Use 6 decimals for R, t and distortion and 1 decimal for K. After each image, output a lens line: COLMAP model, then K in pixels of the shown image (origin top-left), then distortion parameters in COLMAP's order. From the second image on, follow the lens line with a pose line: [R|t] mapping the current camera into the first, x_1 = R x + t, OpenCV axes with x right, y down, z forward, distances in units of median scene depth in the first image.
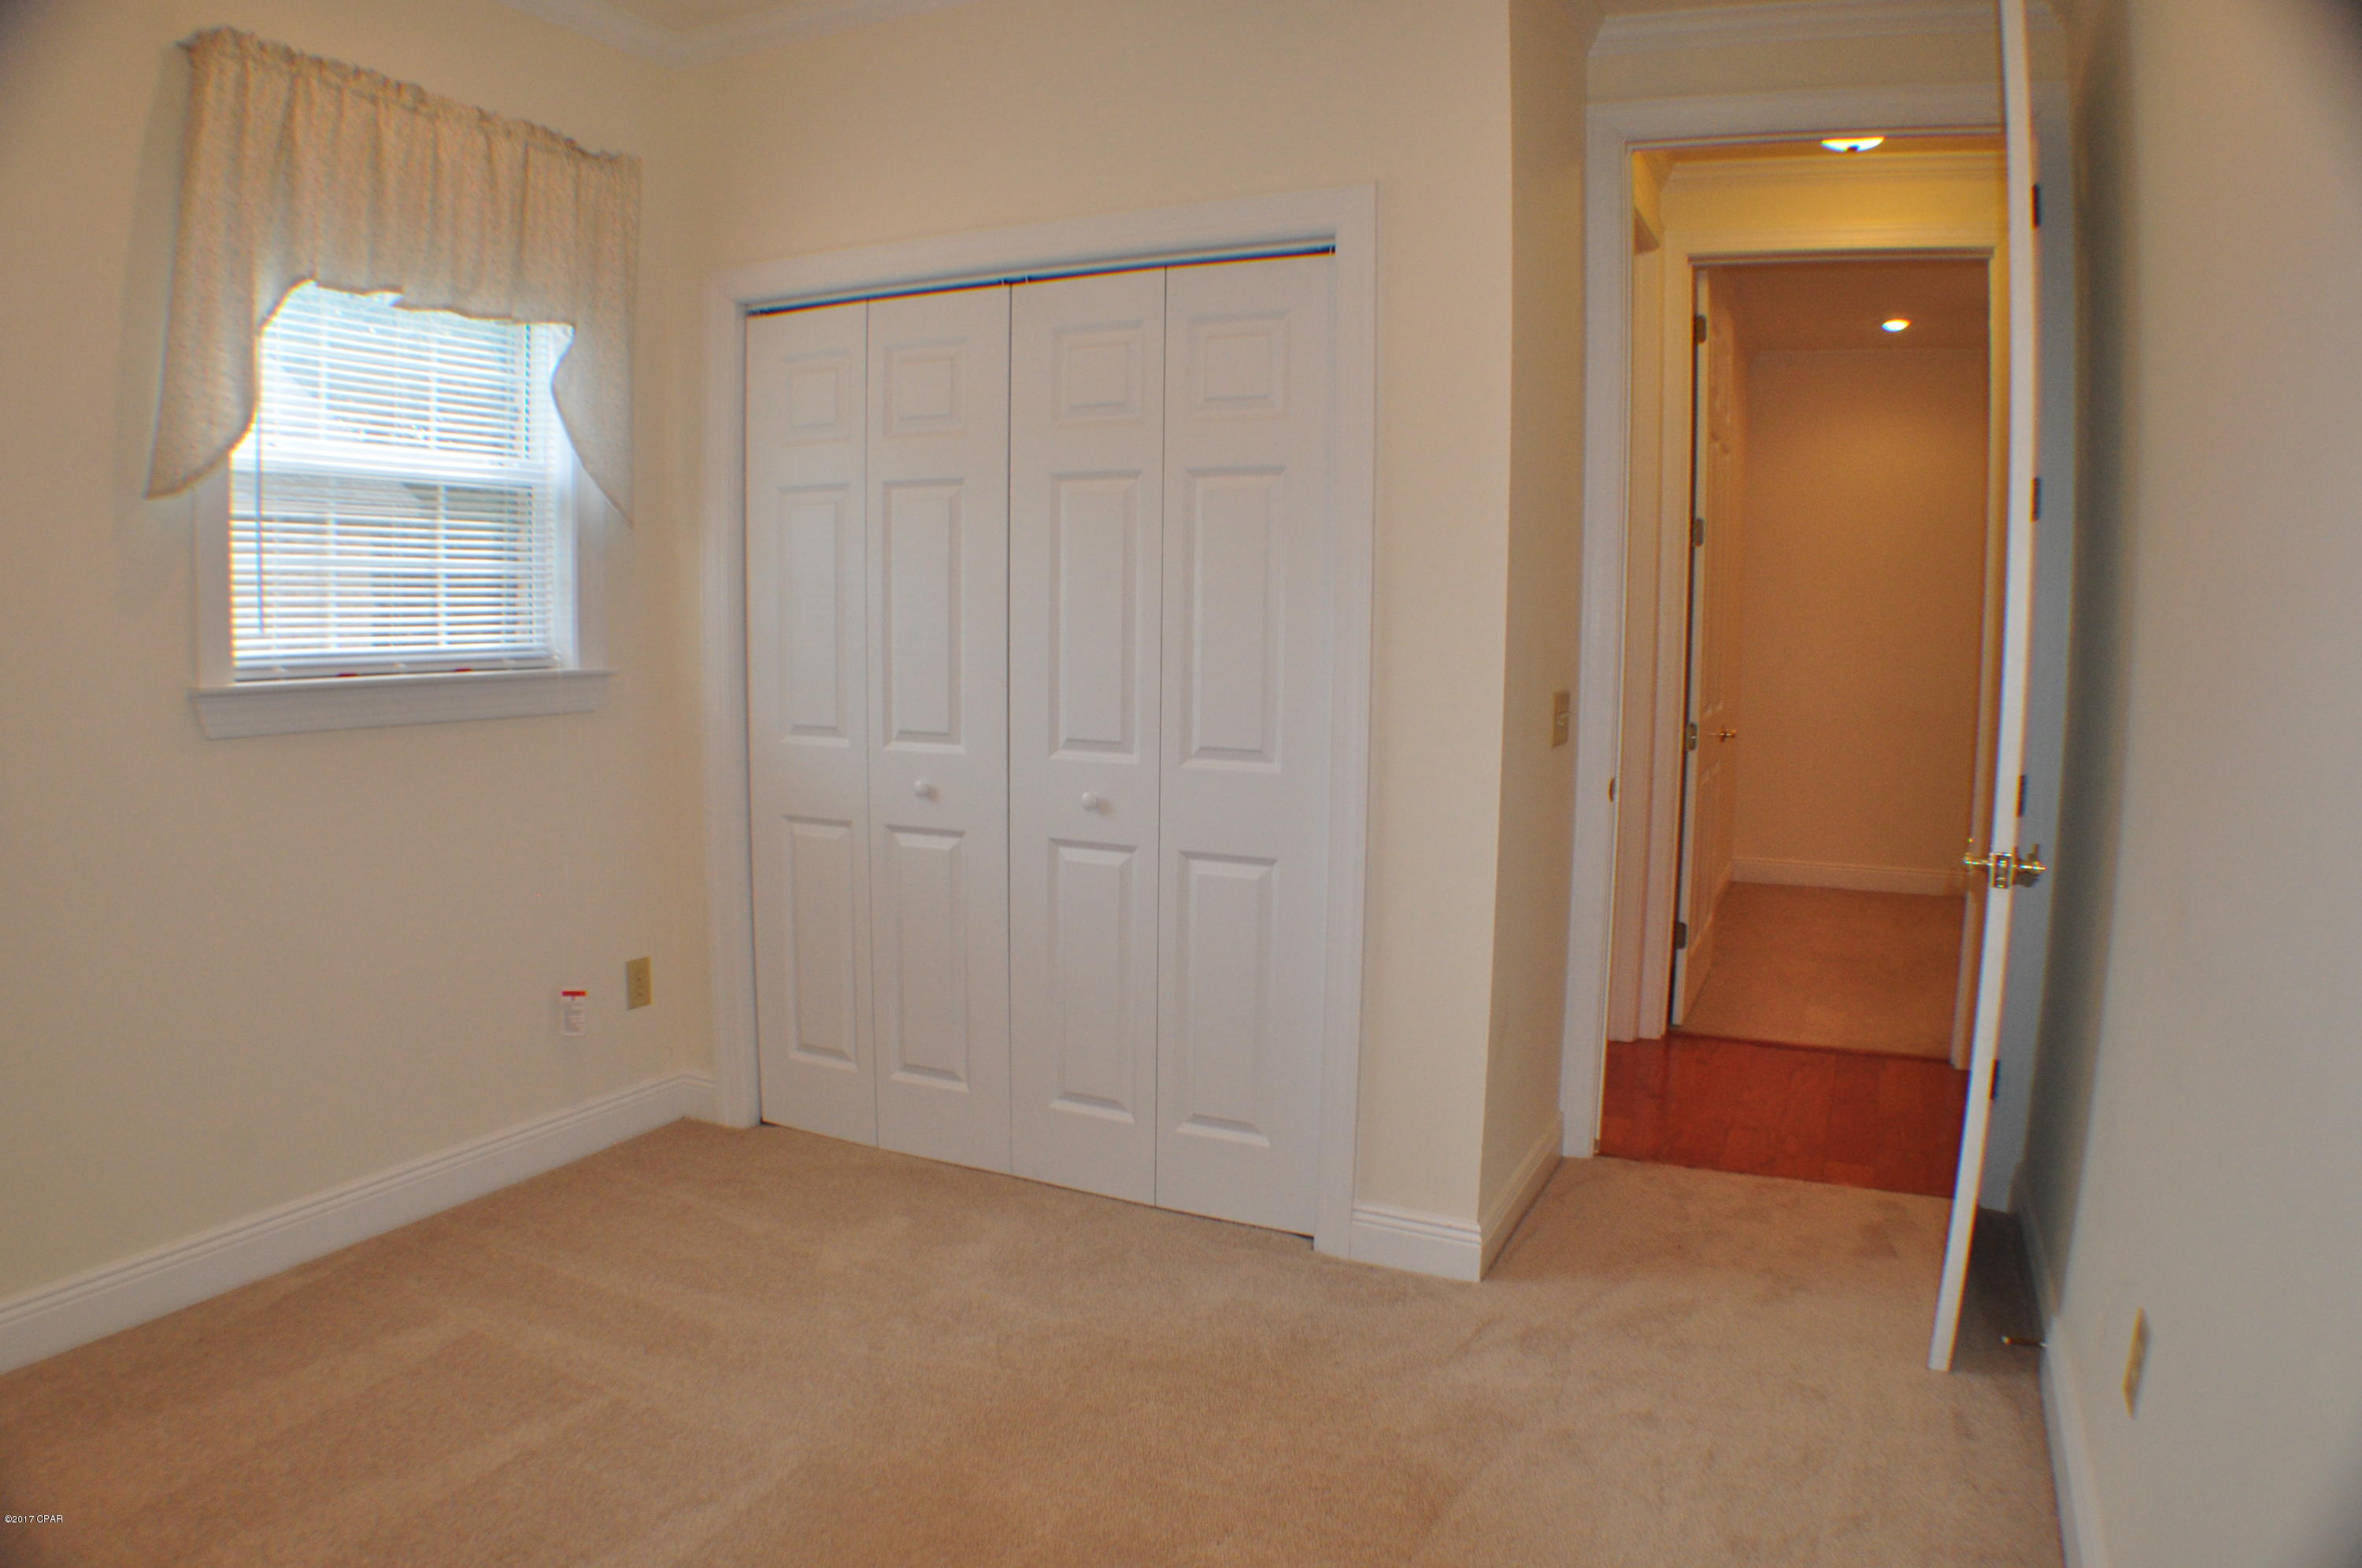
lens RADIAL K [[1528.0, 0, 1167.5], [0, 1528.0, 802.7], [0, 0, 1]] dist [-0.214212, 0.049417]
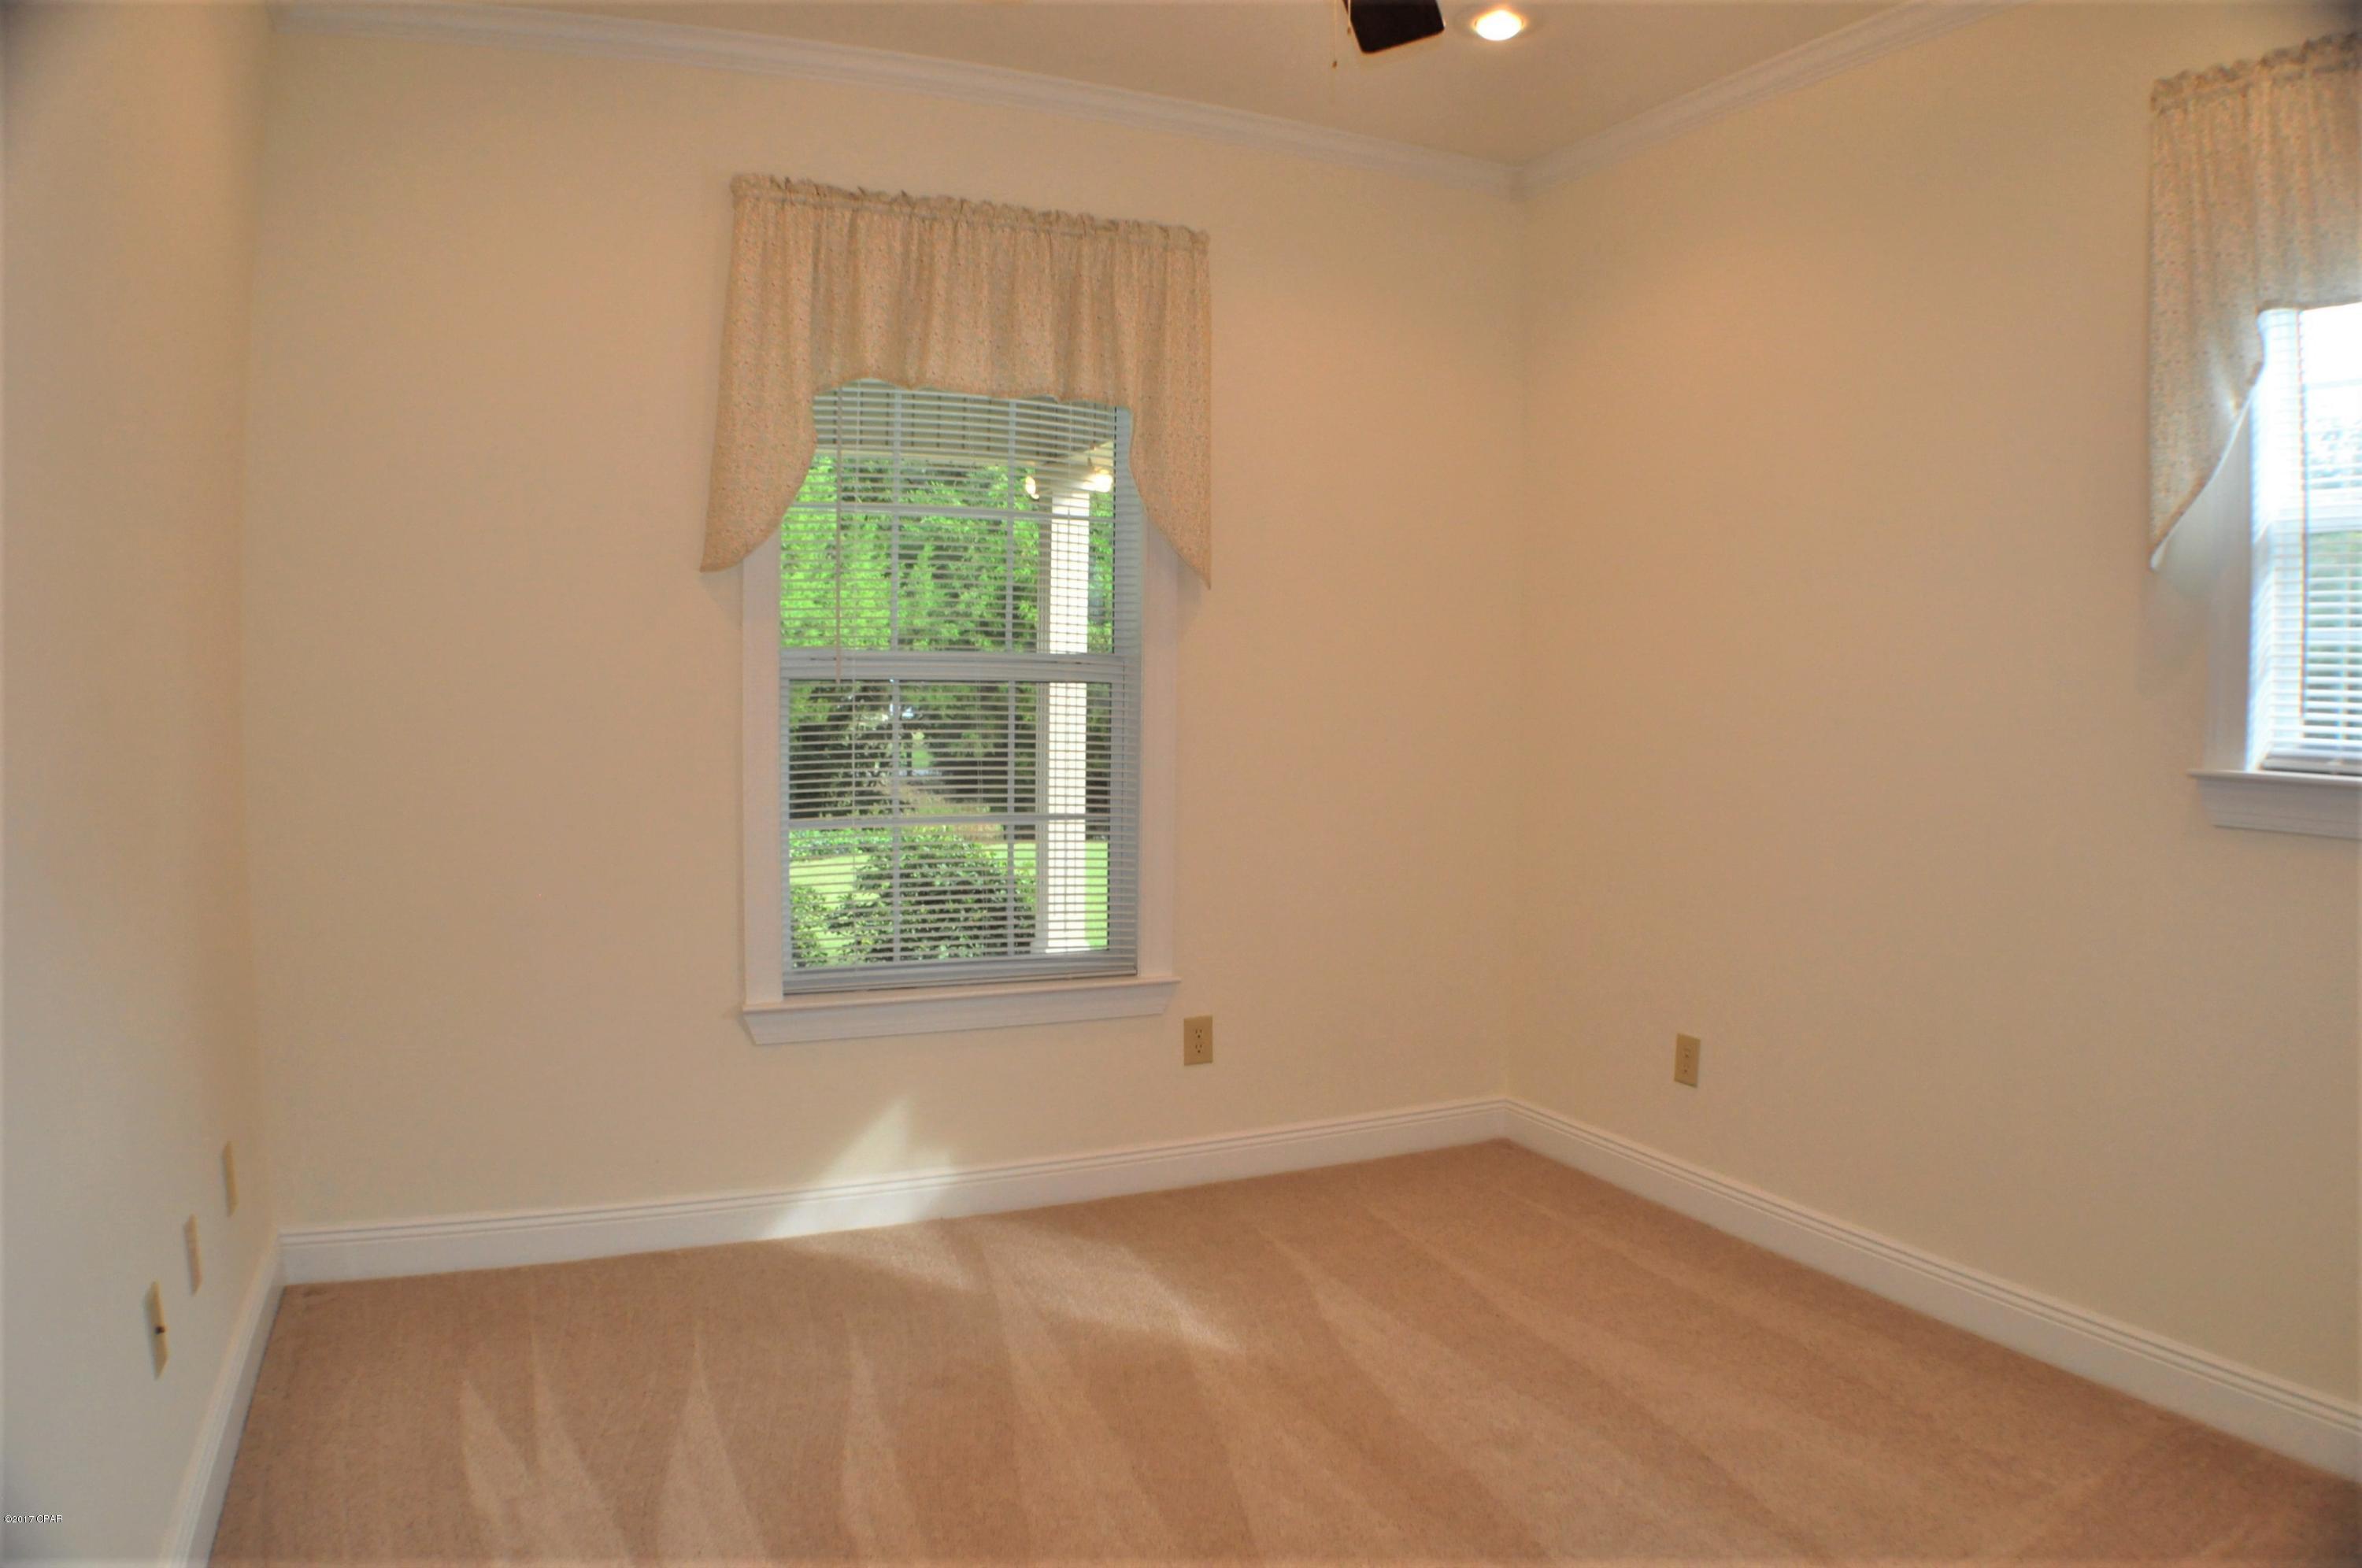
lens RADIAL K [[1528.0, 0, 1167.5], [0, 1528.0, 802.7], [0, 0, 1]] dist [-0.214212, 0.049417]
pose [[-0.647387, 0.030357, -0.761557, 0.482534], [-0.113215, 0.984291, 0.135478, -0.109497], [0.753706, 0.173926, -0.633780, 1.091197]]
